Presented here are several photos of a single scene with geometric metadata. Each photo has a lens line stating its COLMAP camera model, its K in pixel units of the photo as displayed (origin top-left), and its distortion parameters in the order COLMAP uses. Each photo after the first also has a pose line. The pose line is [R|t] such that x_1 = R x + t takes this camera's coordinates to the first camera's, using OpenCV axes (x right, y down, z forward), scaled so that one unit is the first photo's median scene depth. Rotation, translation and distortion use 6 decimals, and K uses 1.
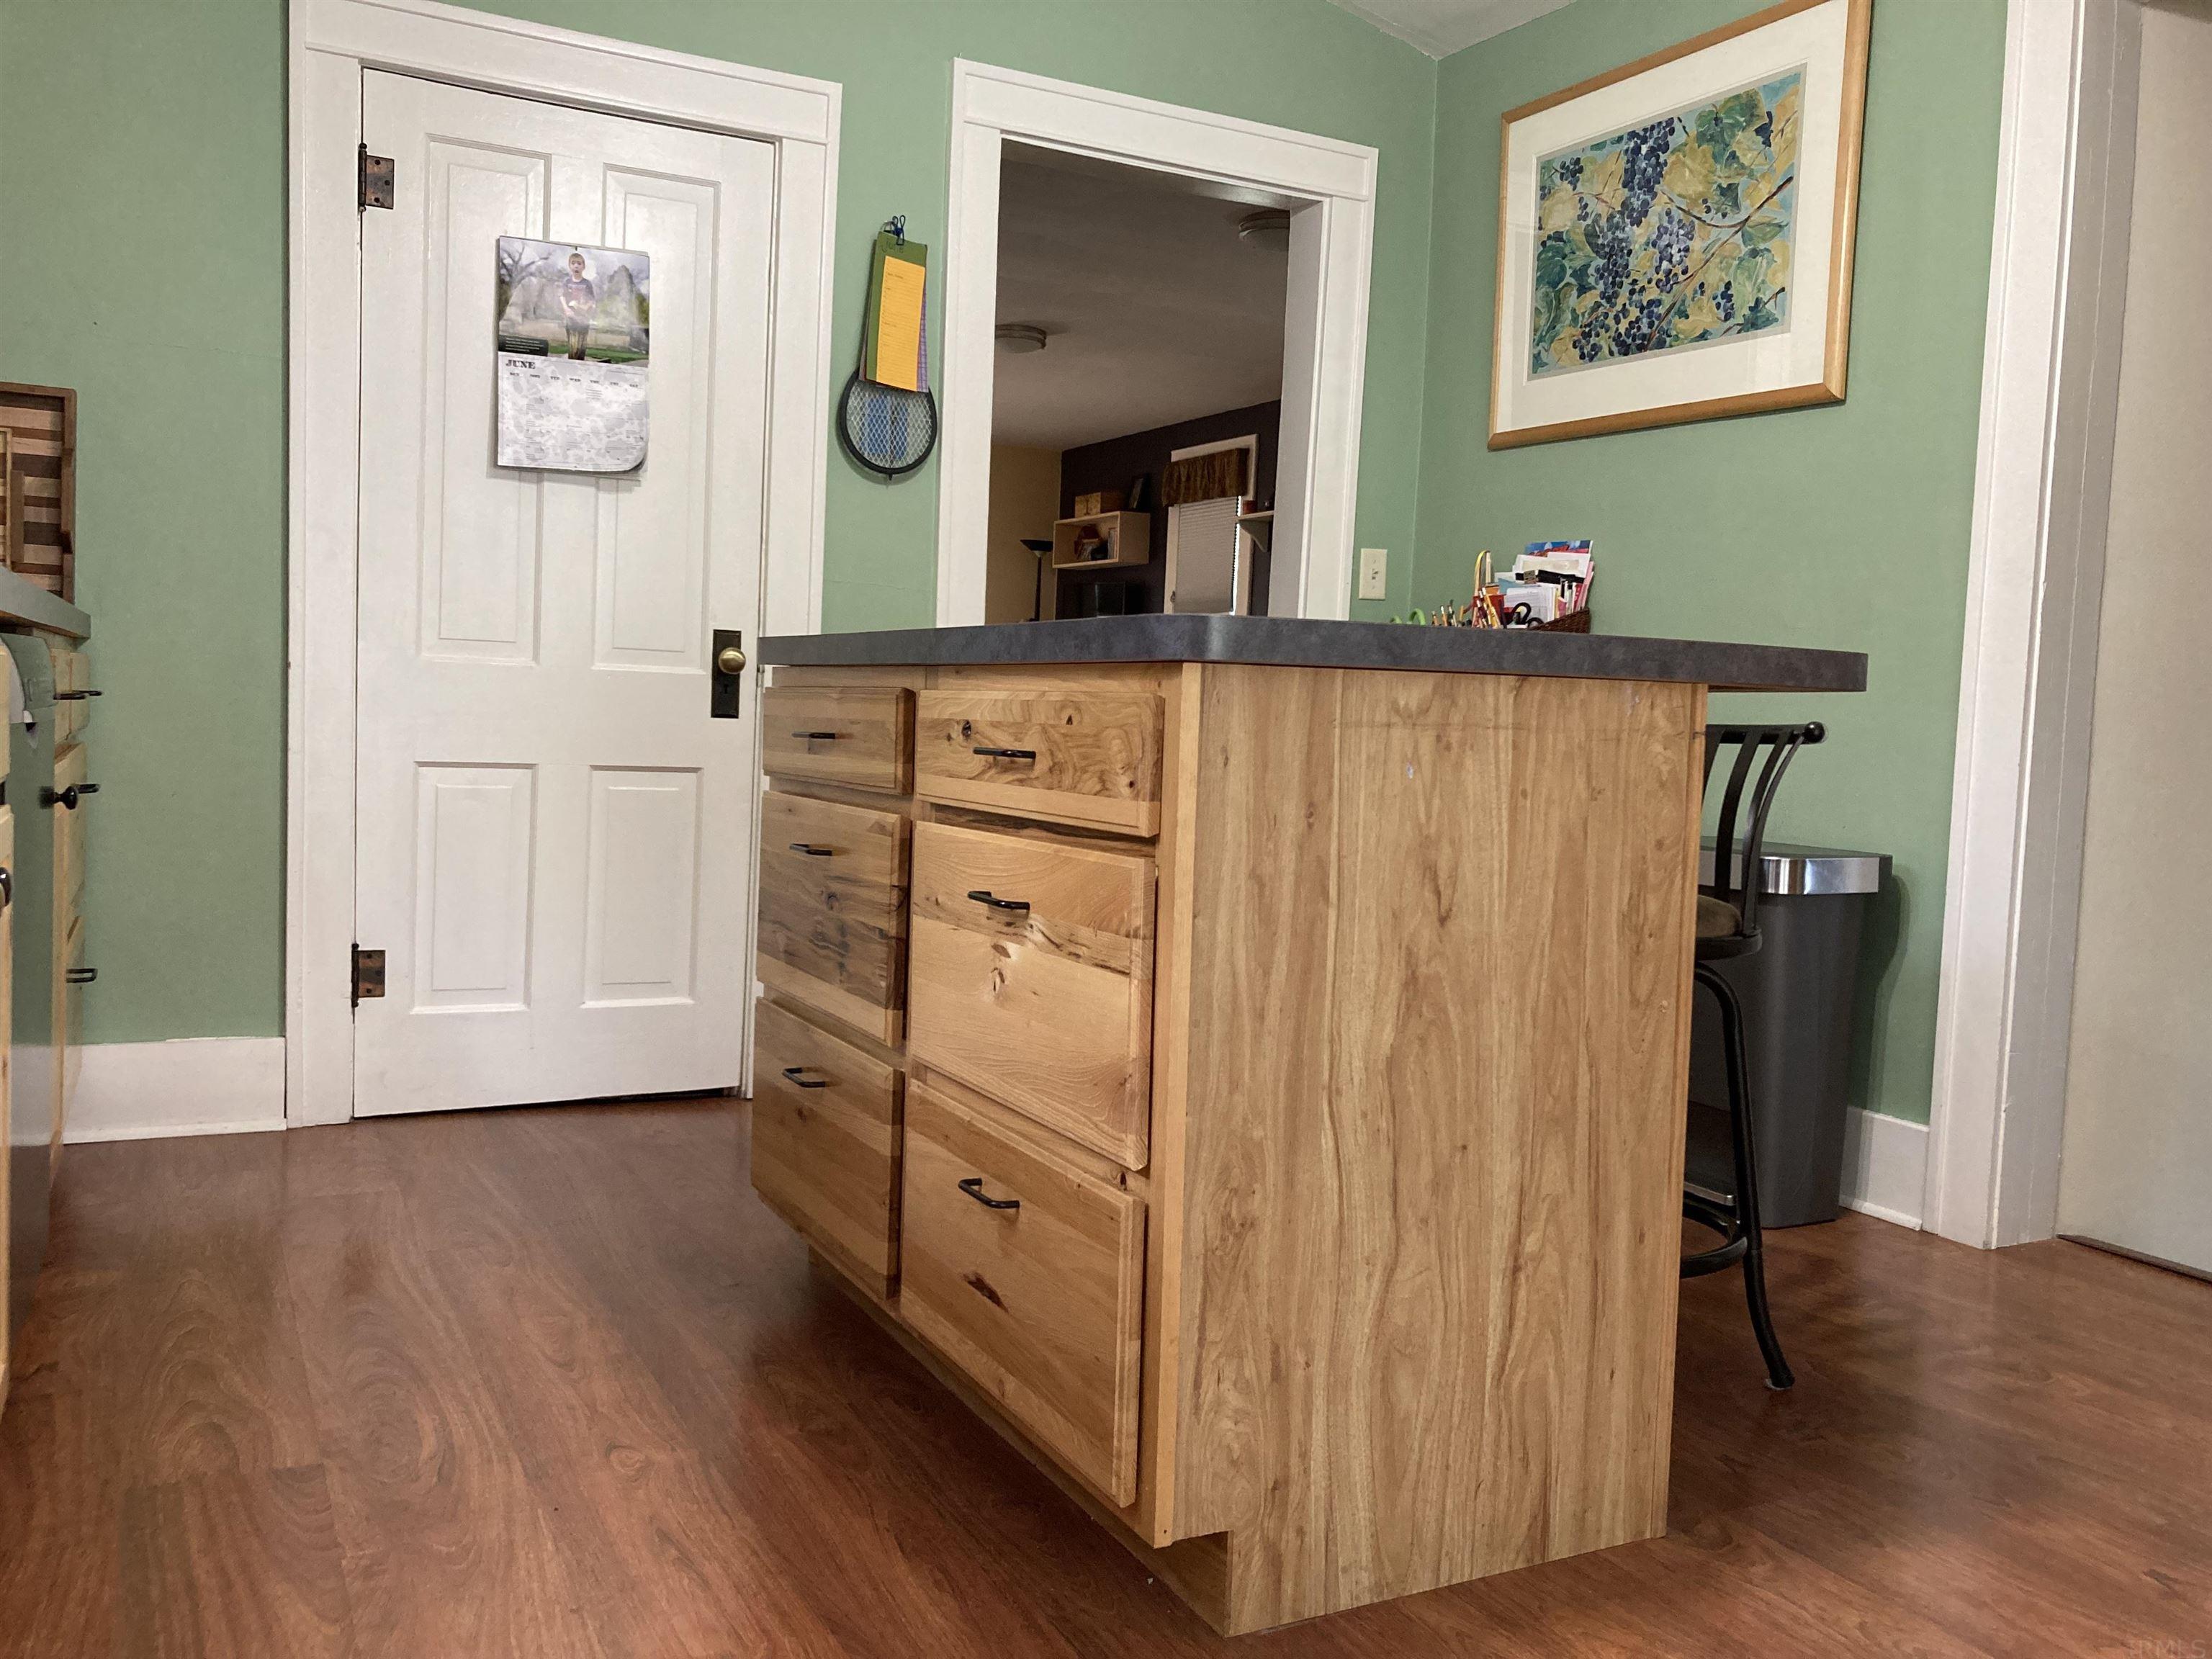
lens RADIAL K [[1795.5, 0, 1094.0], [0, 1795.5, 829.7], [0, 0, 1]] dist [0.039256, -0.052287]
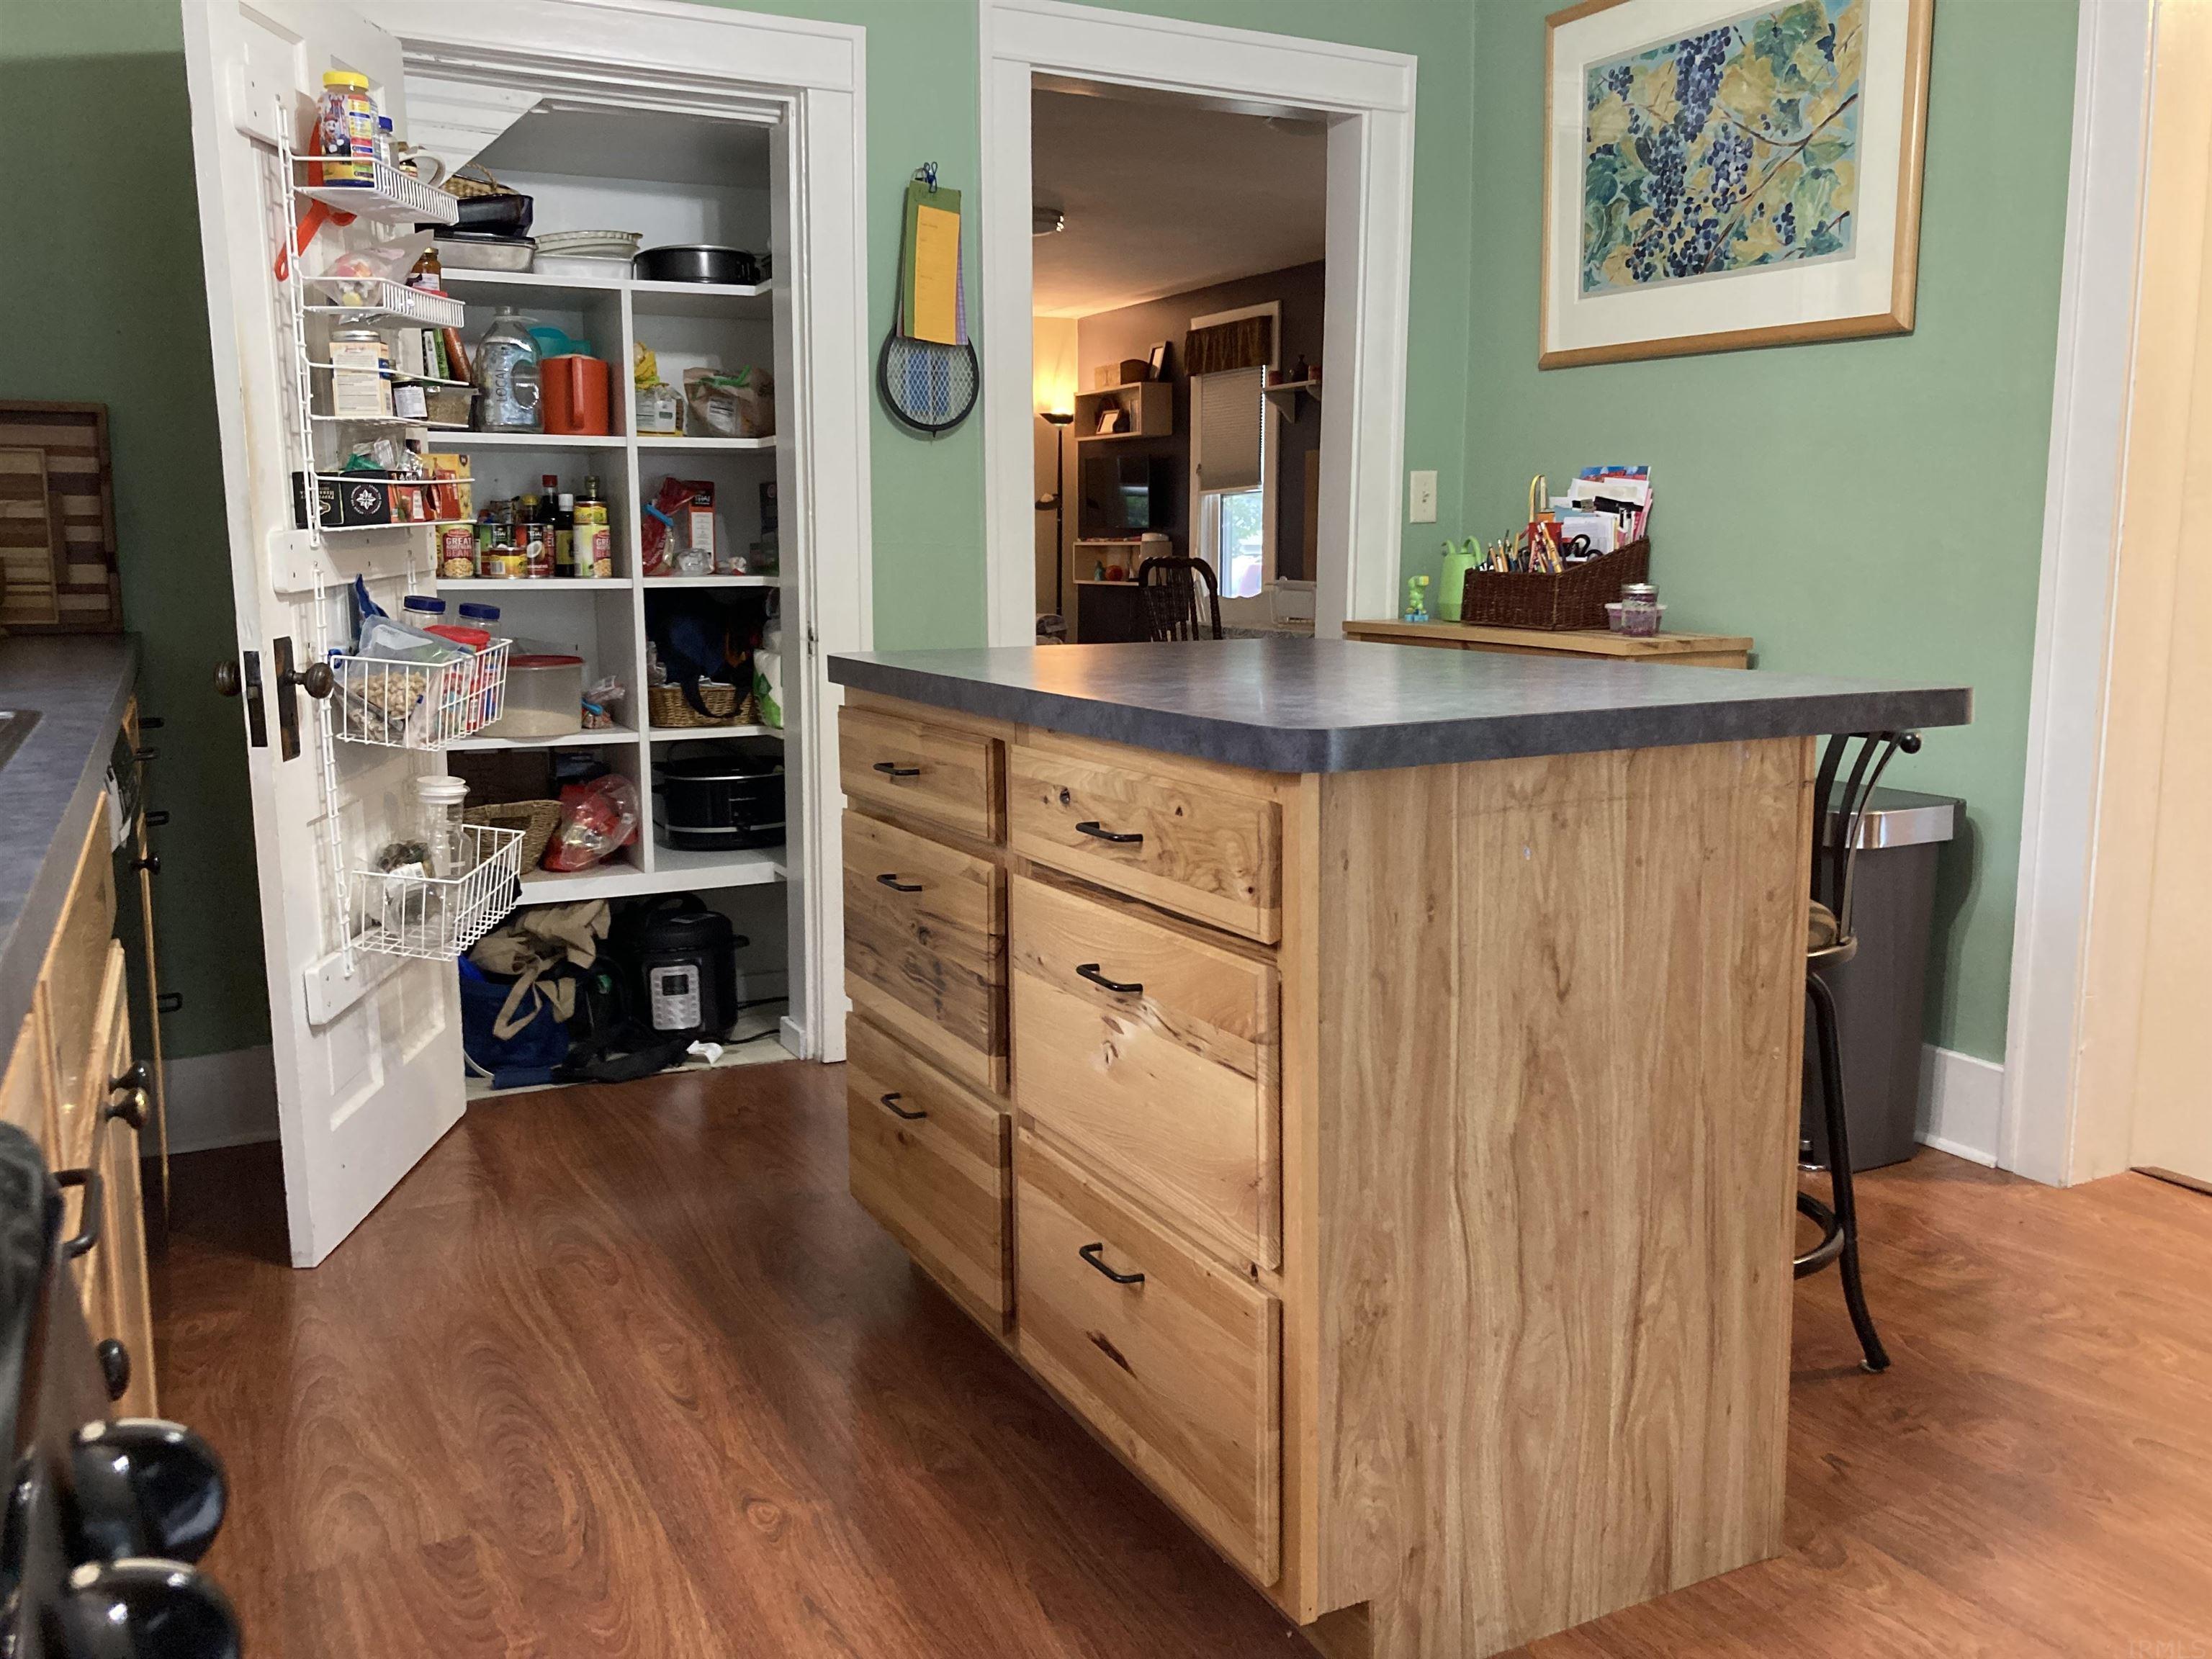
lens RADIAL K [[1798.6, 0, 1125.2], [0, 1798.6, 824.7], [0, 0, 1]] dist [0.007582, 0.009989]
pose [[0.999088, -0.042674, 0.001661, -0.042594], [0.042392, 0.995707, 0.082288, -0.127674], [-0.005166, -0.082142, 0.996607, 0.012791]]
